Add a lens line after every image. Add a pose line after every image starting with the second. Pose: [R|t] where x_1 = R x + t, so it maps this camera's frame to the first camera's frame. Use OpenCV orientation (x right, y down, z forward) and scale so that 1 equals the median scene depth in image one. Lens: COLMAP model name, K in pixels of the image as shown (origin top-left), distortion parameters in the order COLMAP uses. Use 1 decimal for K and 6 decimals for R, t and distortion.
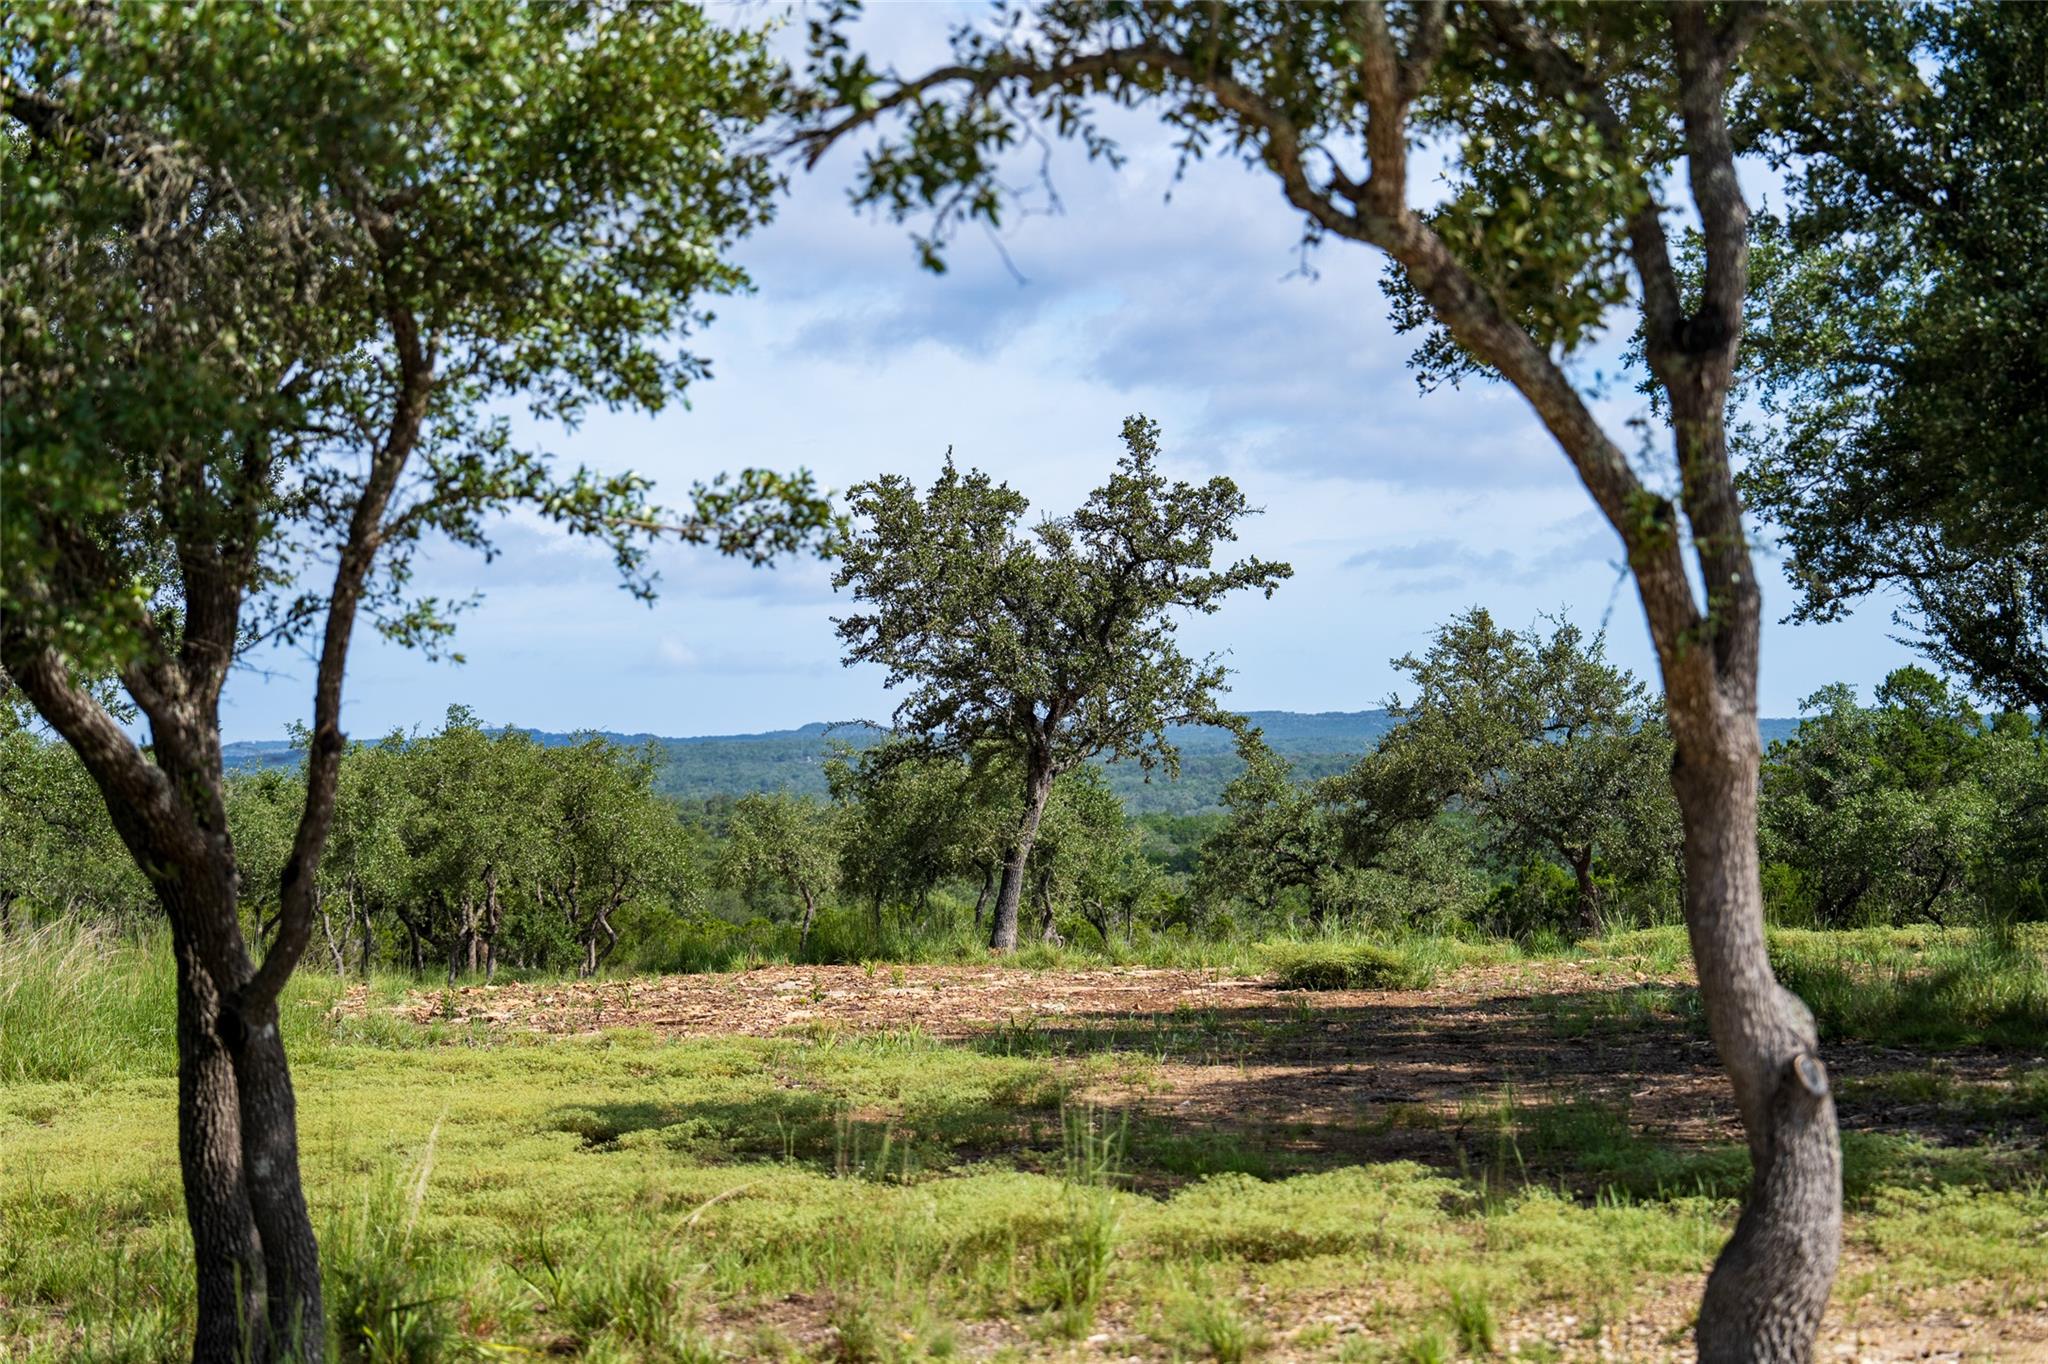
lens RADIAL K [[4164.5, 0, 1029.8], [0, 4164.5, 678.2], [0, 0, 1]] dist [0.406713, 0.000000]
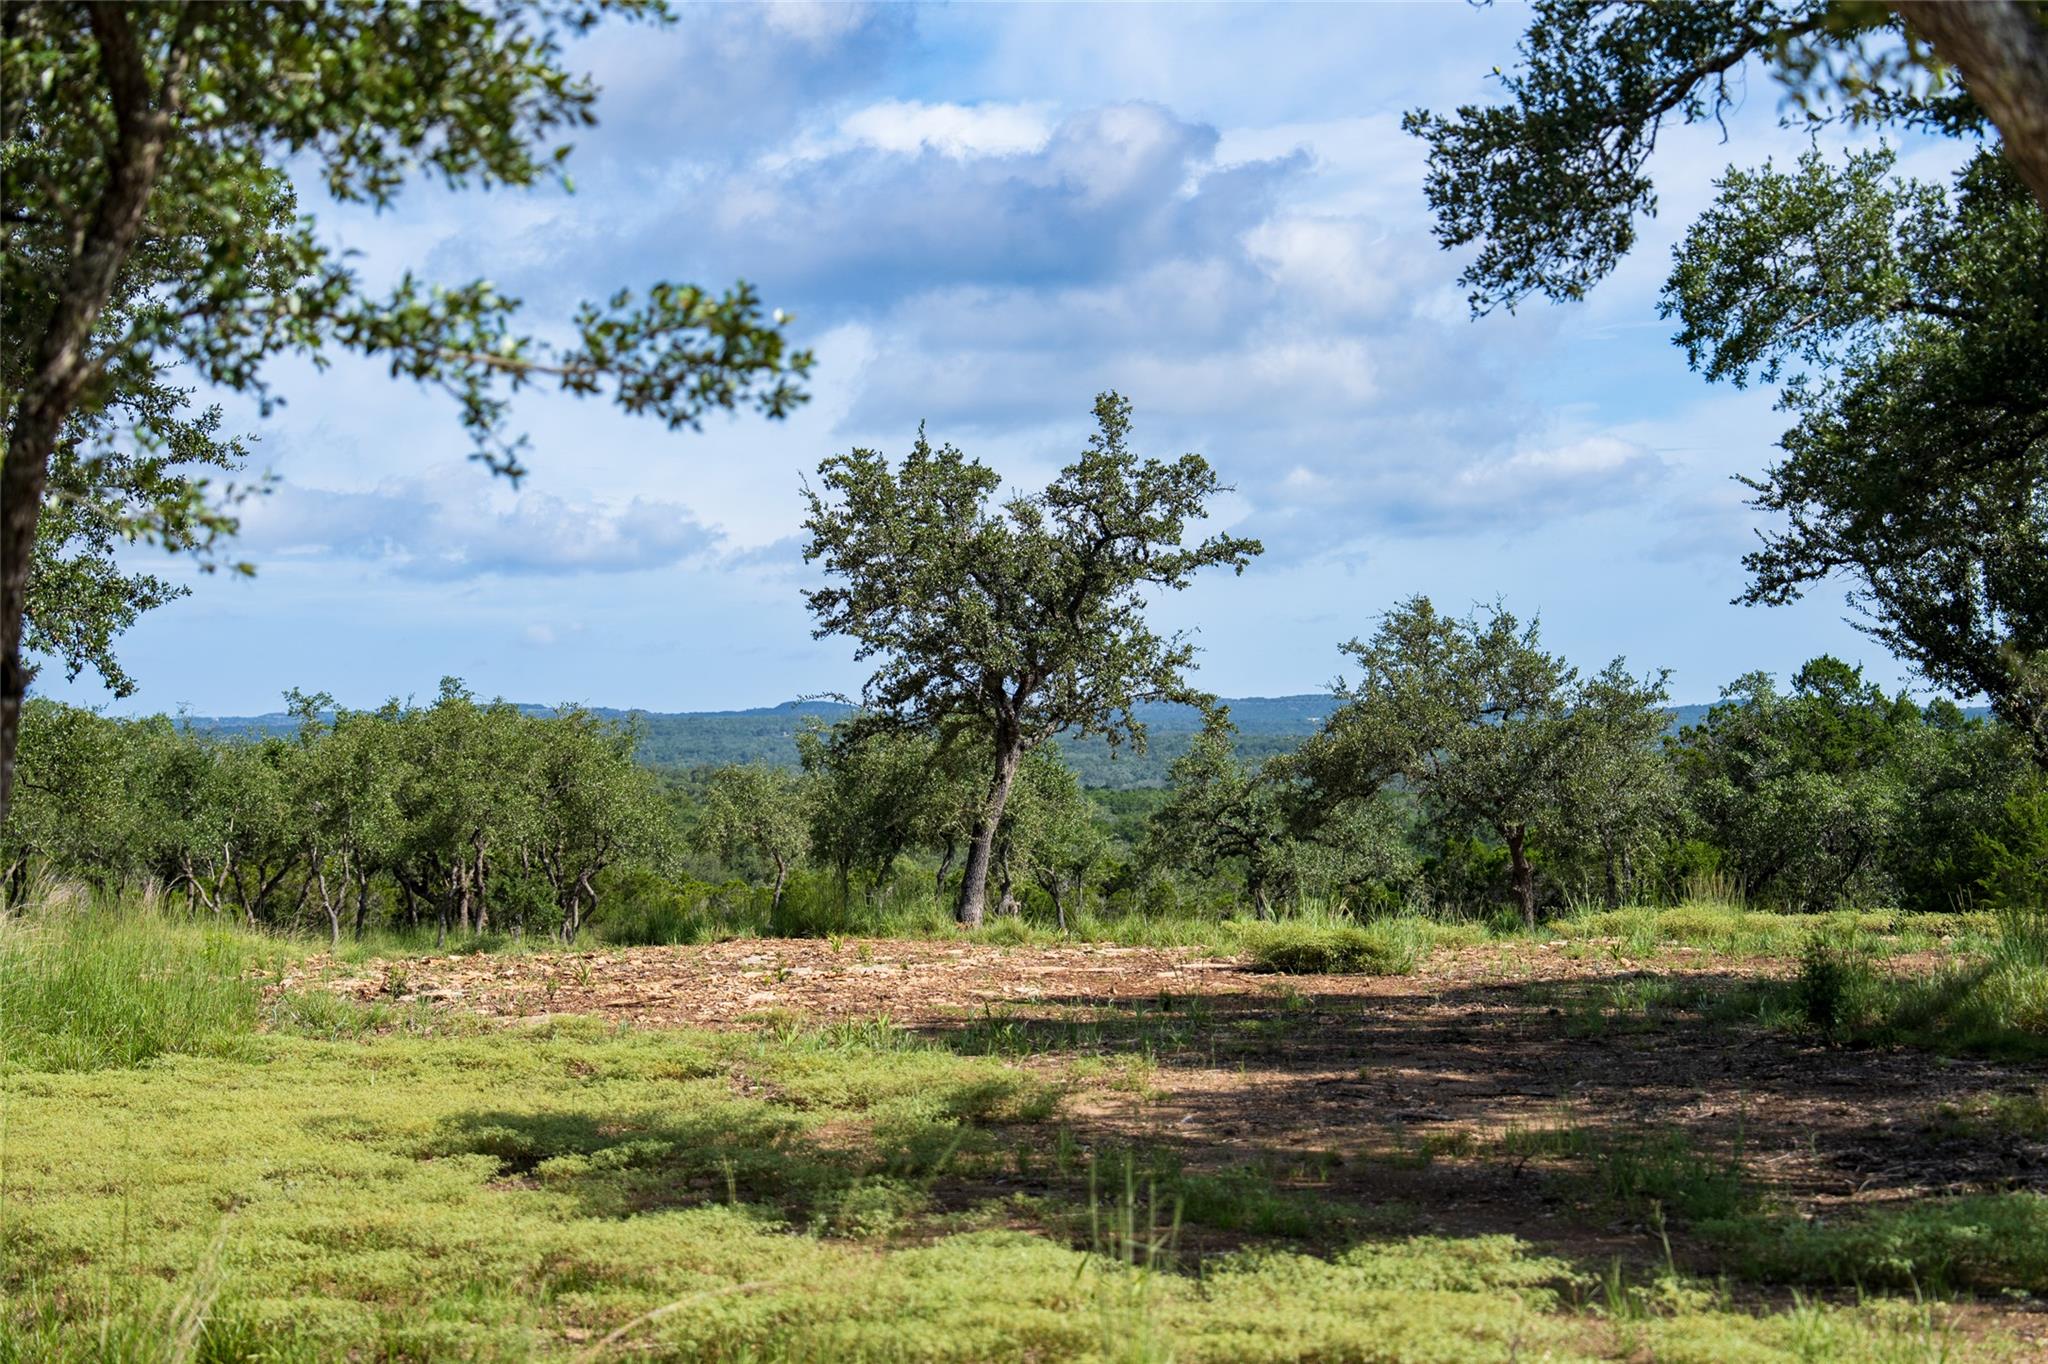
lens RADIAL K [[3703.2, 0, 1016.2], [0, 3703.2, 696.7], [0, 0, 1]] dist [0.661510, 0.000000]
pose [[0.999890, 0.011581, 0.009230, -0.004170], [-0.011660, 0.999895, 0.008576, 0.002798], [-0.009130, -0.008683, 0.999921, 0.108302]]
